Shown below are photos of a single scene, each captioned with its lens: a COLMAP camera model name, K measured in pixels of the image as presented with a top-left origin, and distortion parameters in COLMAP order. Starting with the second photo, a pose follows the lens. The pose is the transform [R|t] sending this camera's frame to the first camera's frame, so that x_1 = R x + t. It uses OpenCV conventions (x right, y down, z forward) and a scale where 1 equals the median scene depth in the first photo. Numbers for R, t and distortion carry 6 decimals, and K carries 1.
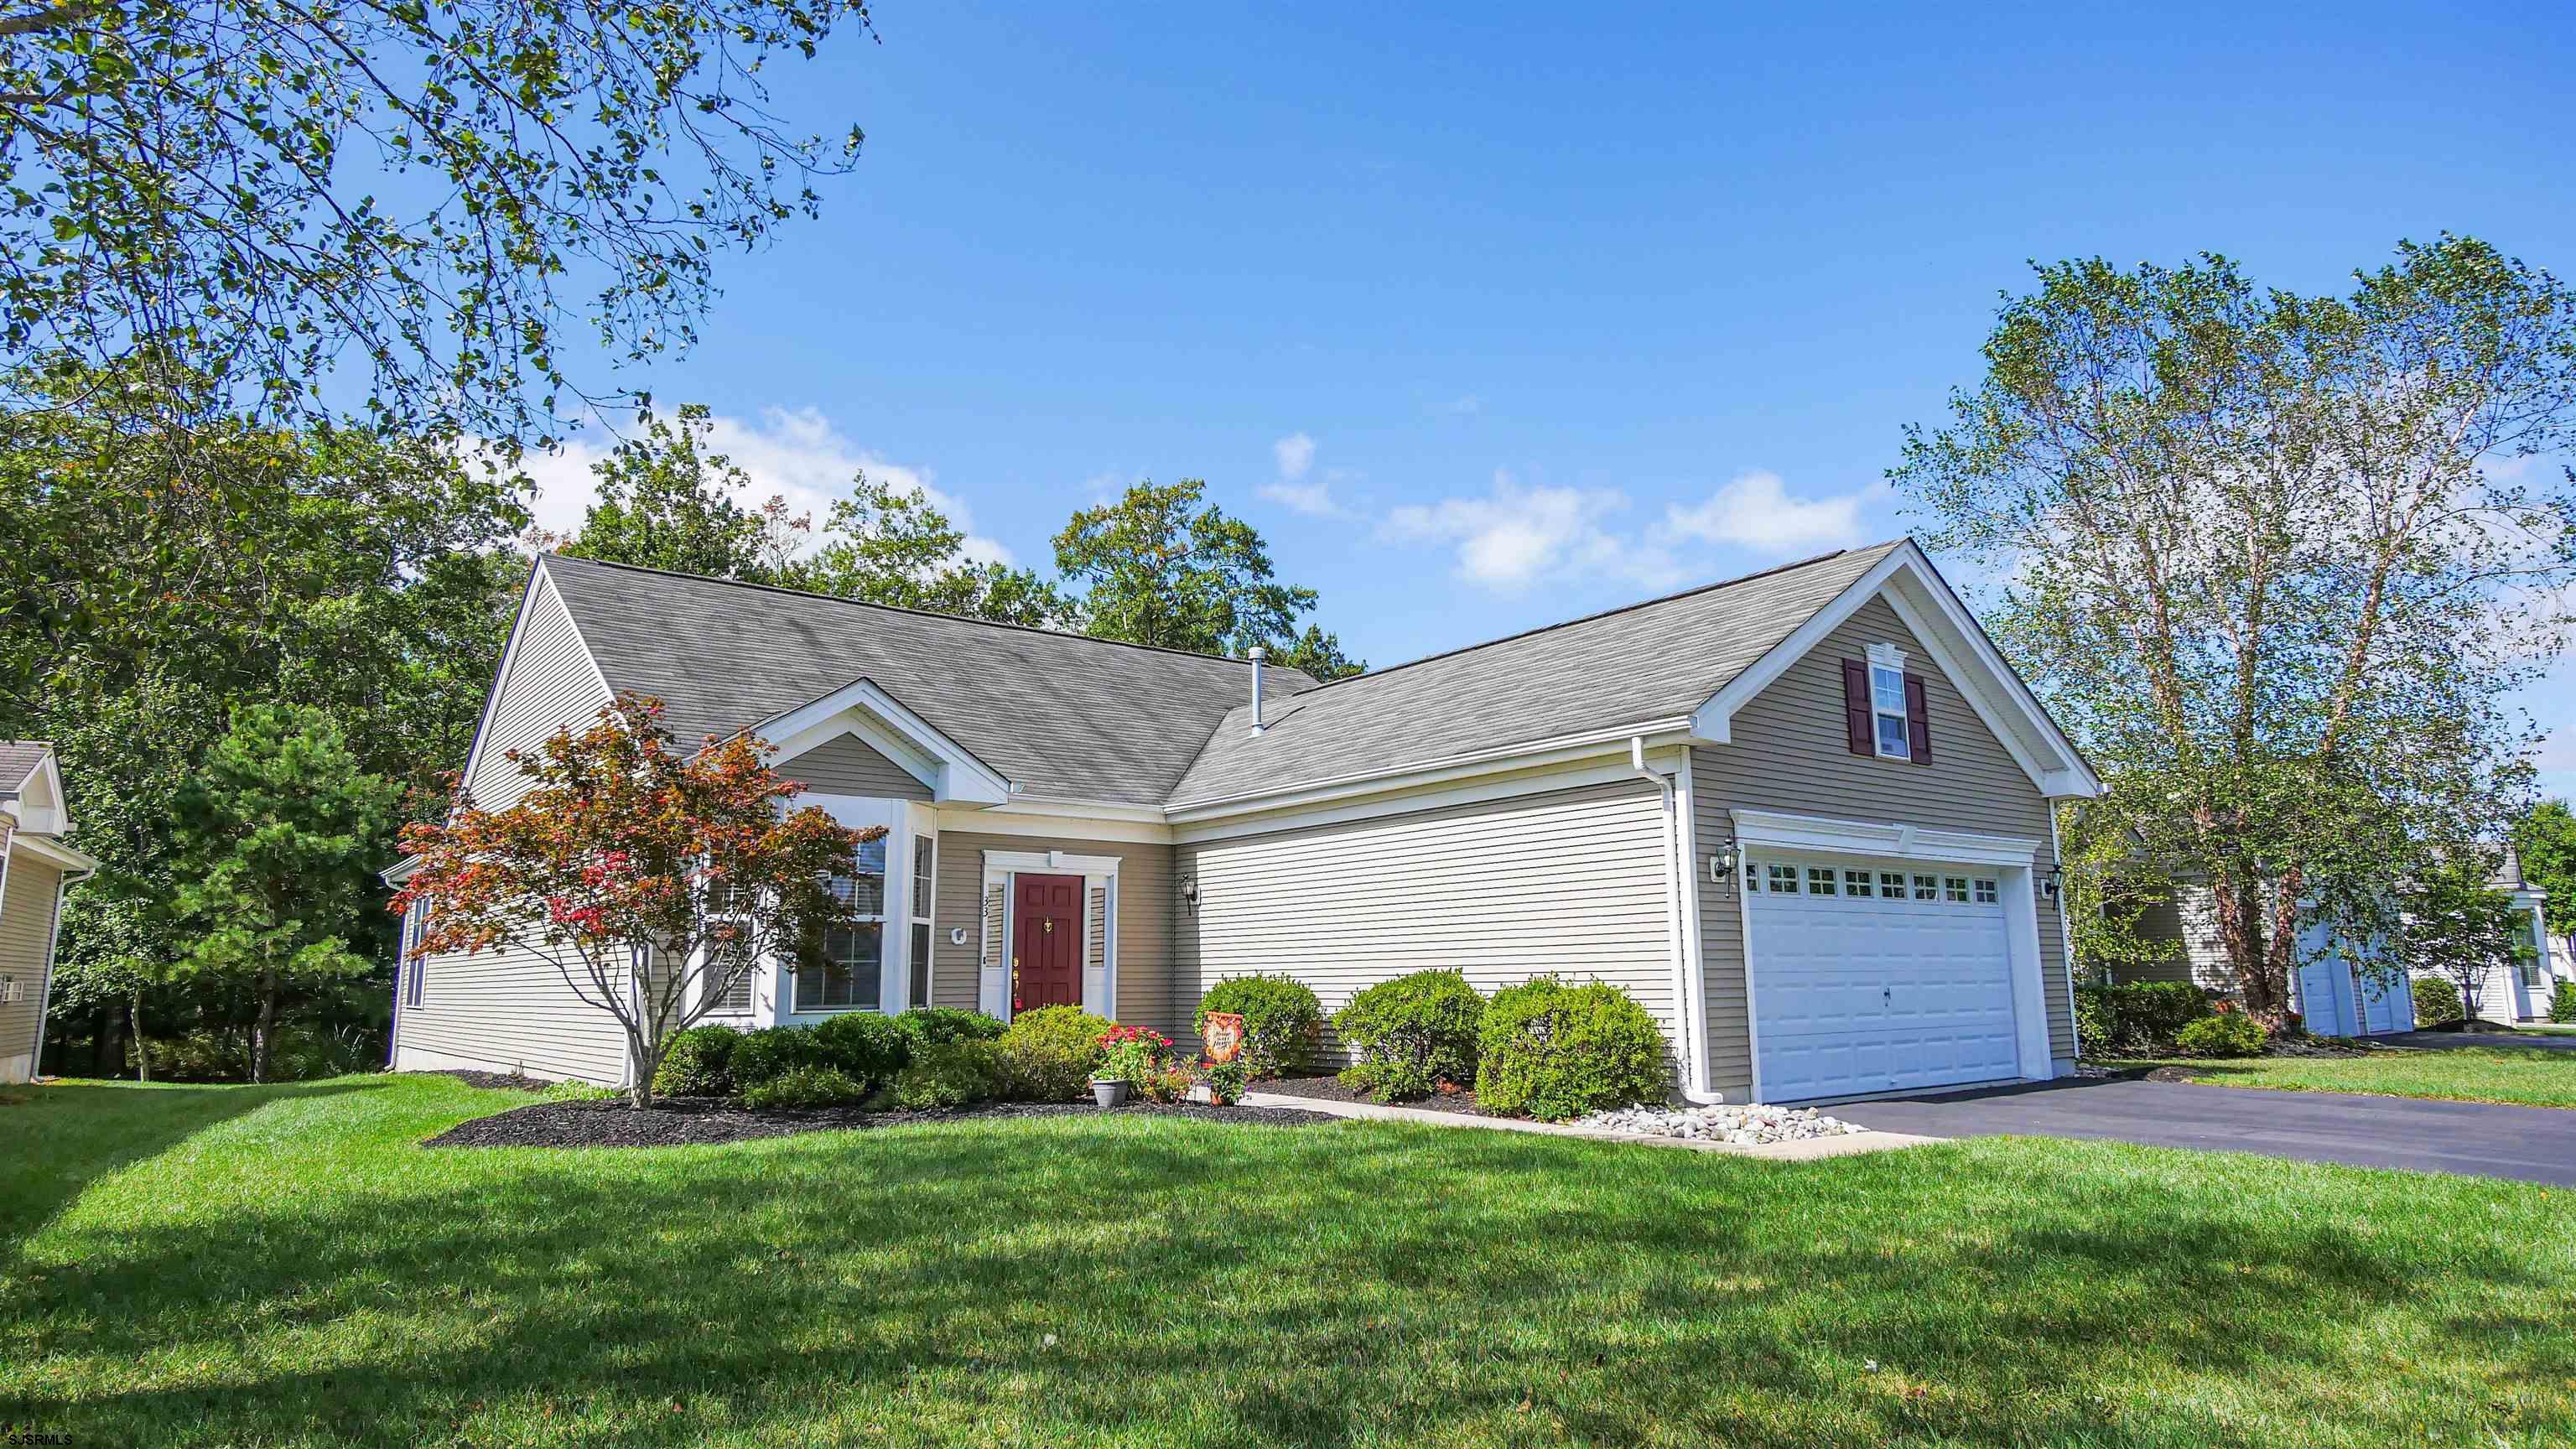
lens RADIAL K [[1432.6, 0, 1288.0], [0, 1432.6, 724.5], [0, 0, 1]] dist [0.032357, 0.000070]
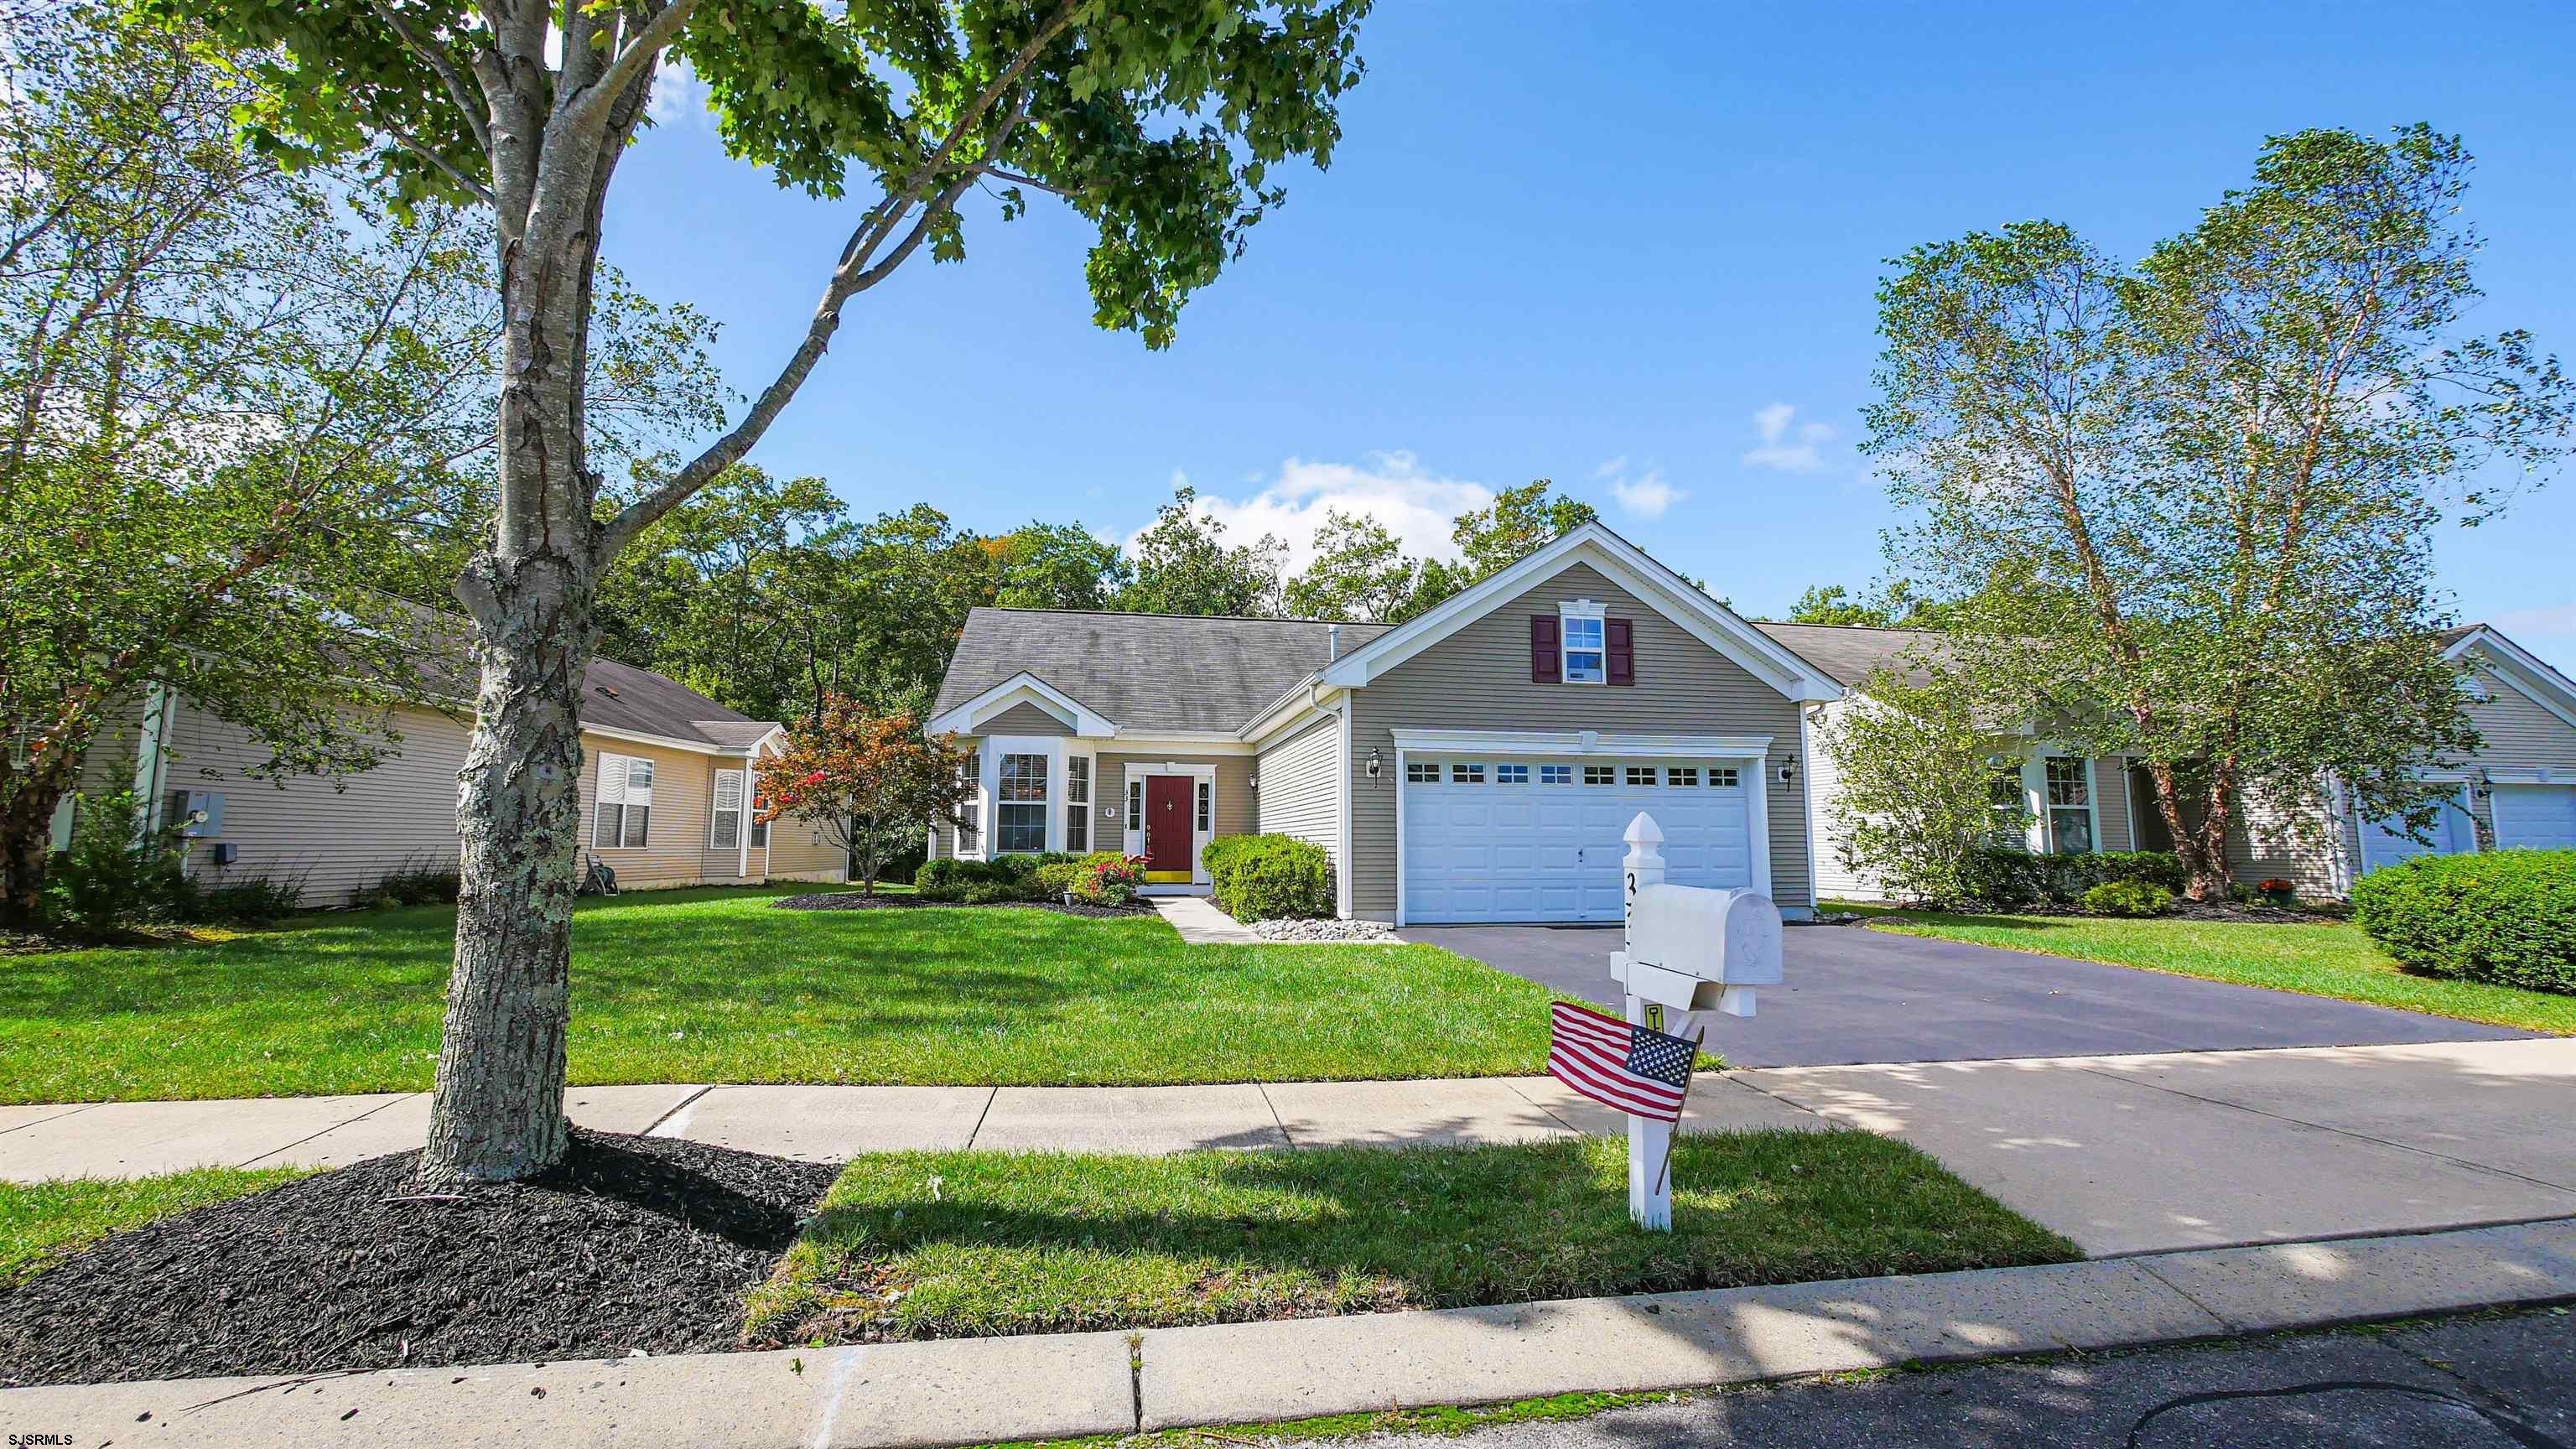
lens RADIAL K [[1071.6, 0, 1303.4], [0, 1071.6, 717.0], [0, 0, 1]] dist [-0.002620, -0.000524]
pose [[0.873615, -0.042396, -0.484767, 0.591720], [0.069010, 0.996923, 0.037178, -0.000867], [0.481699, -0.065933, 0.873853, -0.023233]]
